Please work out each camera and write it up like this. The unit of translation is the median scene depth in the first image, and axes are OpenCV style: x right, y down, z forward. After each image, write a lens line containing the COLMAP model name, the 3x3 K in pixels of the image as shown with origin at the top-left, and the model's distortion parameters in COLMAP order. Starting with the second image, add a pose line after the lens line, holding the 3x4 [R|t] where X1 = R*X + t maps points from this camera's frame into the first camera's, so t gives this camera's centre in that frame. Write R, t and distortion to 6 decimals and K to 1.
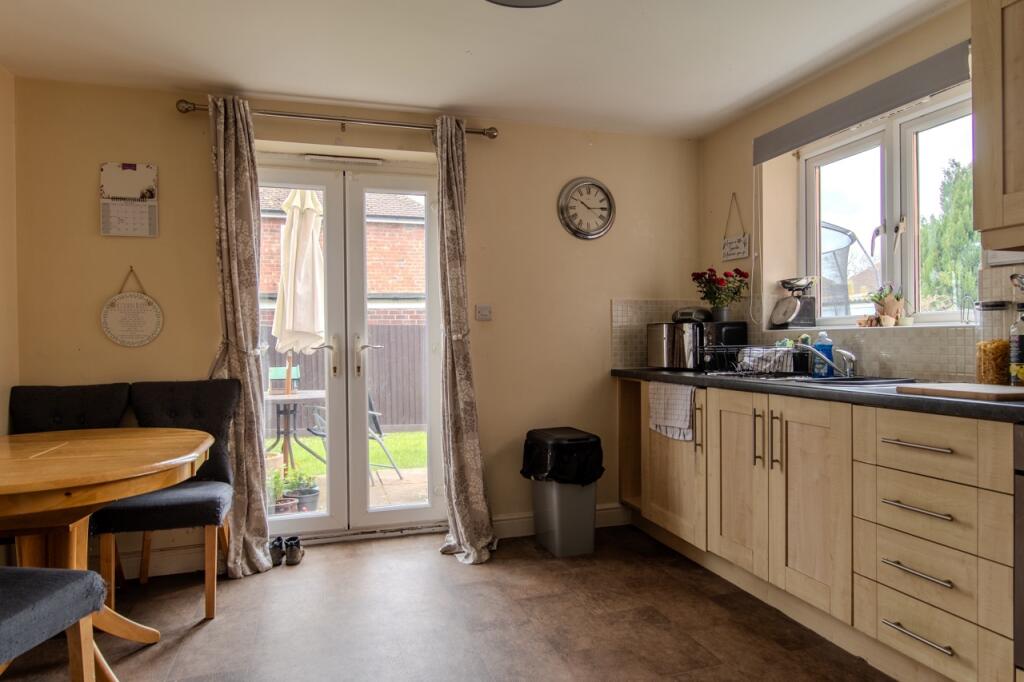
lens RADIAL K [[652.0, 0, 516.2], [0, 652.0, 341.7], [0, 0, 1]] dist [0.007246, -0.000590]
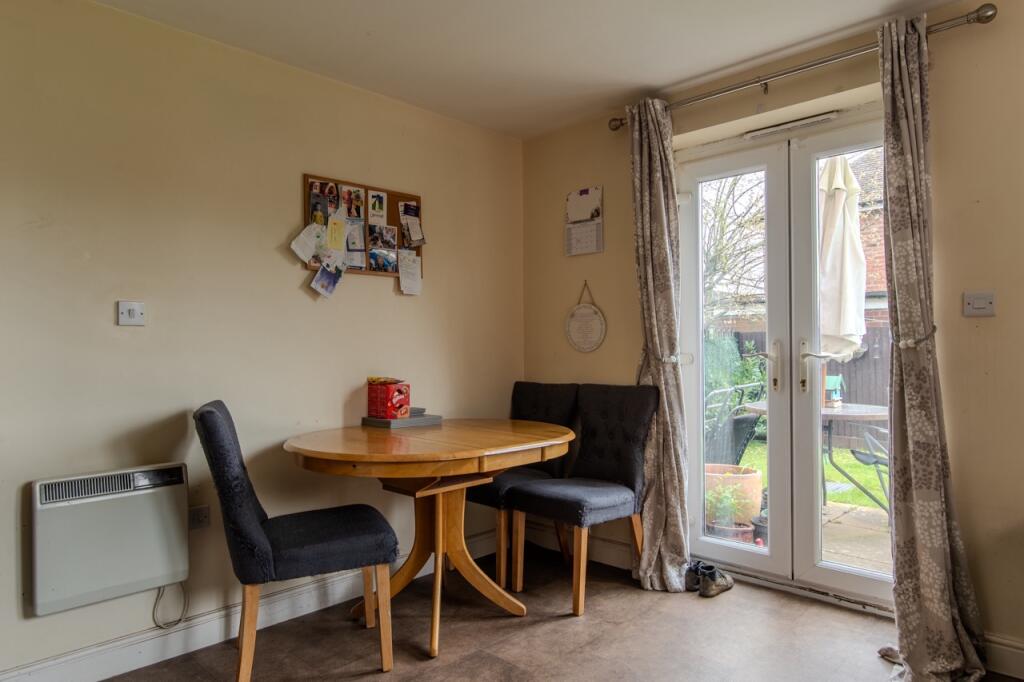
lens RADIAL K [[652.0, 0, 516.3], [0, 652.0, 342.7], [0, 0, 1]] dist [0.007246, -0.000590]
pose [[0.479965, 0.001496, -0.877286, 0.327119], [-0.000998, 0.999999, 0.001160, -0.008999], [0.877287, 0.000318, 0.479966, 0.345111]]
